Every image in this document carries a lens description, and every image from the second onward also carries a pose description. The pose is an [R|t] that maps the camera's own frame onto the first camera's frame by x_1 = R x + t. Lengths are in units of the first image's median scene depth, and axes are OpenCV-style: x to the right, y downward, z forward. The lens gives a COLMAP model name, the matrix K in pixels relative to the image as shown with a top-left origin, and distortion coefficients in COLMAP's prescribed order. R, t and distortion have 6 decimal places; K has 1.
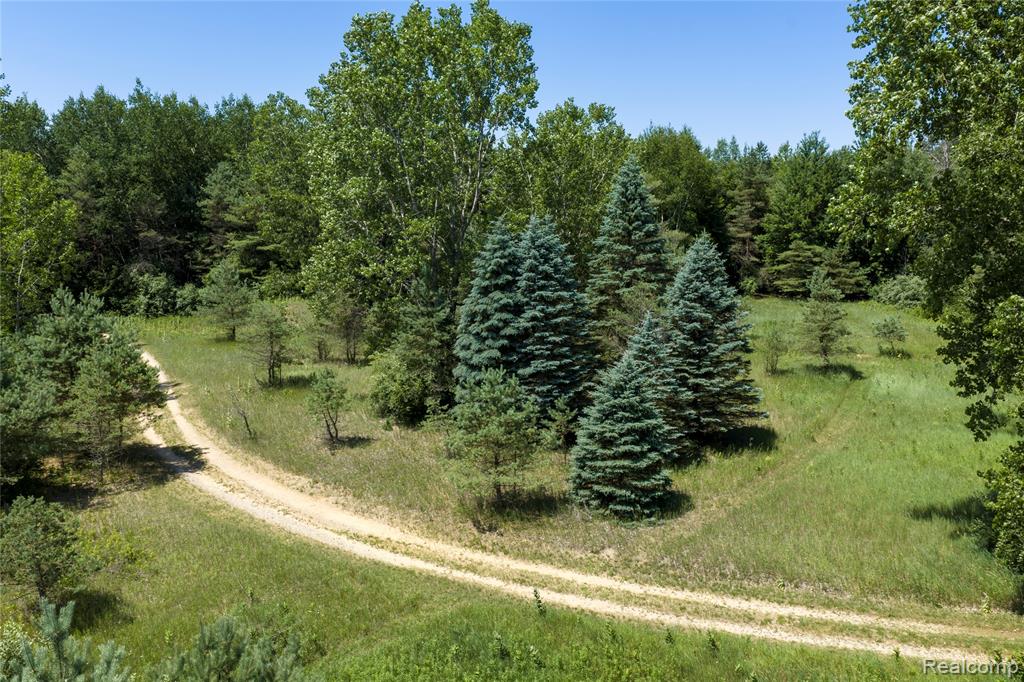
lens RADIAL K [[858.6, 0, 512.0], [0, 858.6, 341.0], [0, 0, 1]] dist [0.045719, -0.086086]
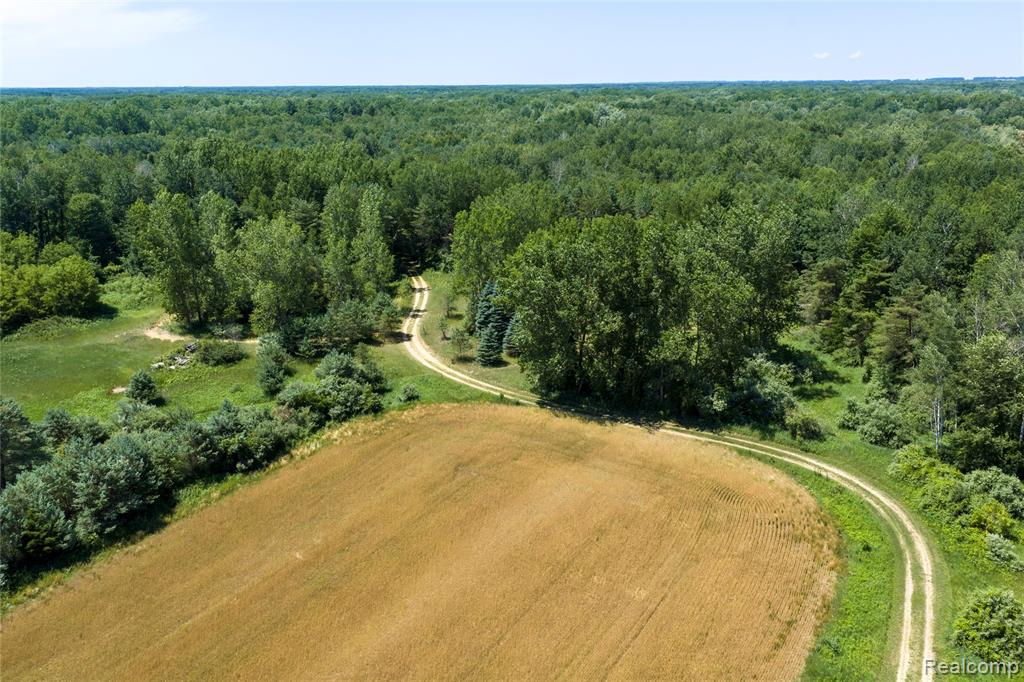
lens RADIAL K [[858.6, 0, 512.0], [0, 858.6, 341.0], [0, 0, 1]] dist [0.045719, -0.086086]
pose [[0.894328, 0.134324, -0.426772, 1.548124], [-0.086984, 0.987868, 0.128646, -0.347772], [0.438874, -0.077929, 0.895163, -2.002626]]
